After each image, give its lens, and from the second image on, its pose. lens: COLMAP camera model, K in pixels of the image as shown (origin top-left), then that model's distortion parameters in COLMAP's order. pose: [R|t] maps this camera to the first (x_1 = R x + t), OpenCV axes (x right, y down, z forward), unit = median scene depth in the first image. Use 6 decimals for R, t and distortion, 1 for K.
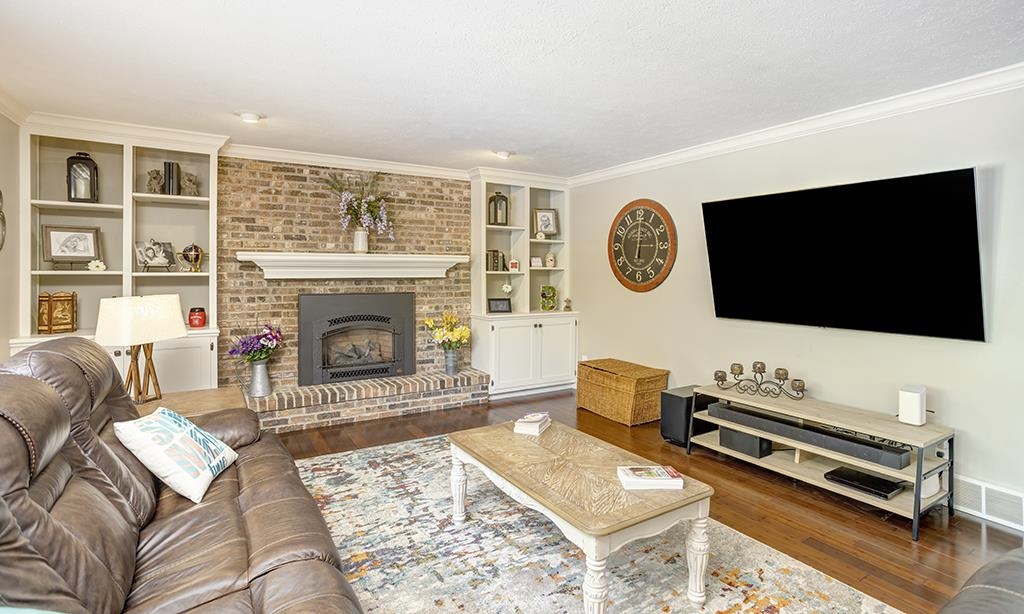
lens RADIAL K [[486.9, 0, 500.1], [0, 486.9, 273.2], [0, 0, 1]] dist [-0.003353, 0.000746]
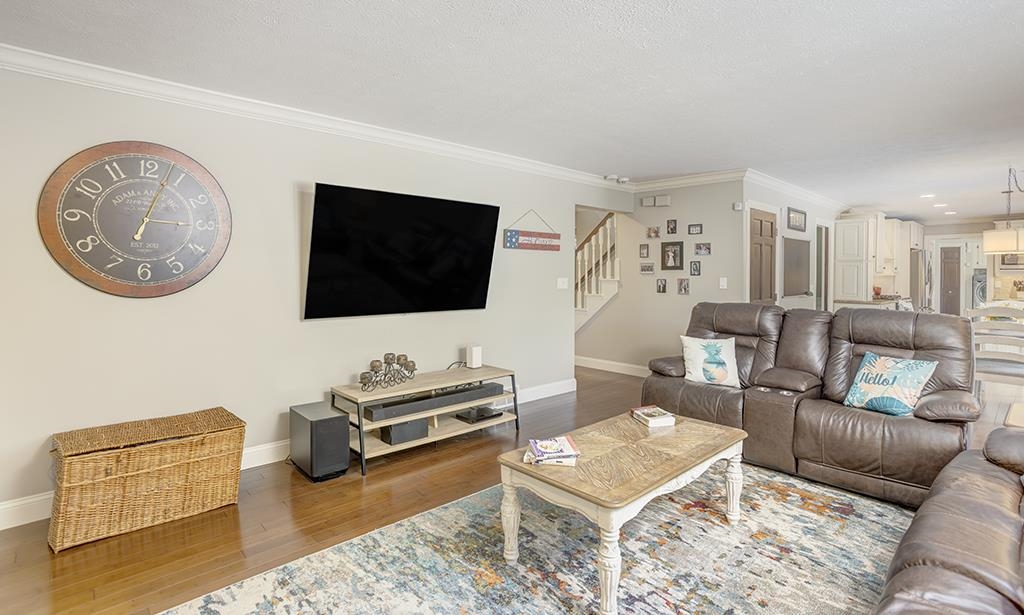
lens RADIAL K [[486.9, 0, 533.6], [0, 486.9, 279.0], [0, 0, 1]] dist [-0.003353, 0.000746]
pose [[-0.215141, -0.012138, 0.976508, -0.582694], [0.004537, 0.999900, 0.013428, 0.013264], [-0.976573, 0.007320, -0.215064, 0.999938]]
